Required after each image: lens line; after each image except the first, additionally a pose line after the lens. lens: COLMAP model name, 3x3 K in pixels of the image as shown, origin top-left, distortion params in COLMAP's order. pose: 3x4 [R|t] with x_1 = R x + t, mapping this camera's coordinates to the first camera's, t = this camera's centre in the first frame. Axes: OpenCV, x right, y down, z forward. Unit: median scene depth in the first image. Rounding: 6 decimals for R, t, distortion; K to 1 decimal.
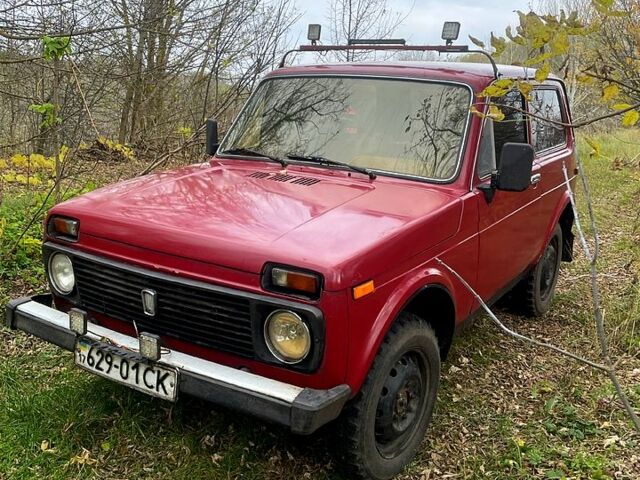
lens RADIAL K [[648.4, 0, 322.3], [0, 648.4, 244.0], [0, 0, 1]] dist [0.059660, 0.000000]
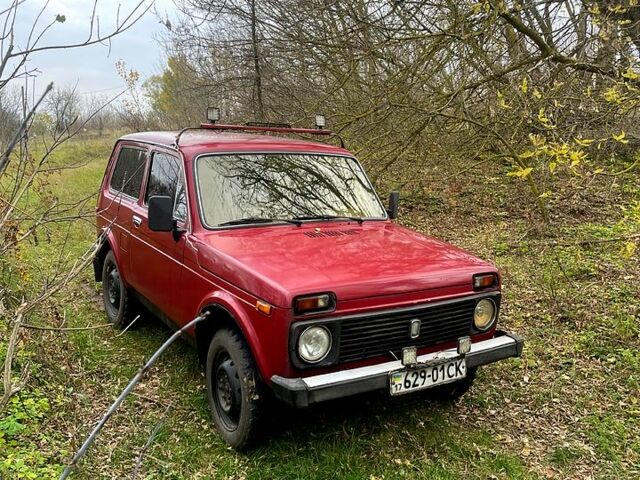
lens RADIAL K [[648.4, 0, 315.6], [0, 648.4, 236.2], [0, 0, 1]] dist [0.059660, 0.000000]
pose [[0.400902, -0.162160, 0.901655, -1.599317], [0.196245, 0.976564, 0.088376, -0.274490], [-0.894855, 0.141515, 0.423330, 0.568838]]
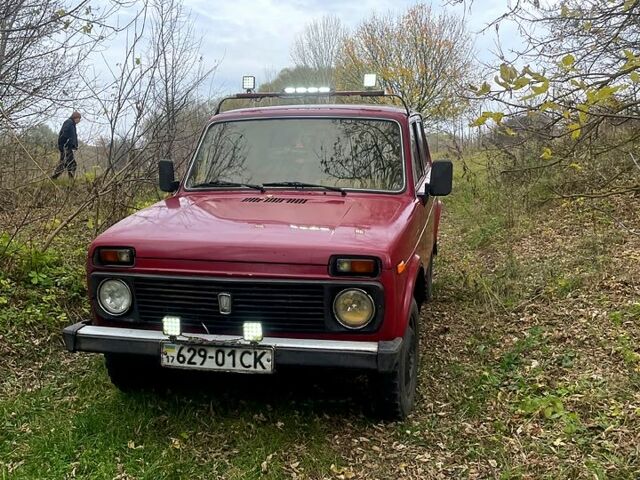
lens RADIAL K [[648.4, 0, 317.7], [0, 648.4, 239.8], [0, 0, 1]] dist [0.059660, 0.000000]
pose [[0.939290, -0.103510, 0.327138, -0.493137], [0.124783, 0.991178, -0.044664, 0.047455], [-0.319629, 0.082773, 0.943920, -0.228881]]
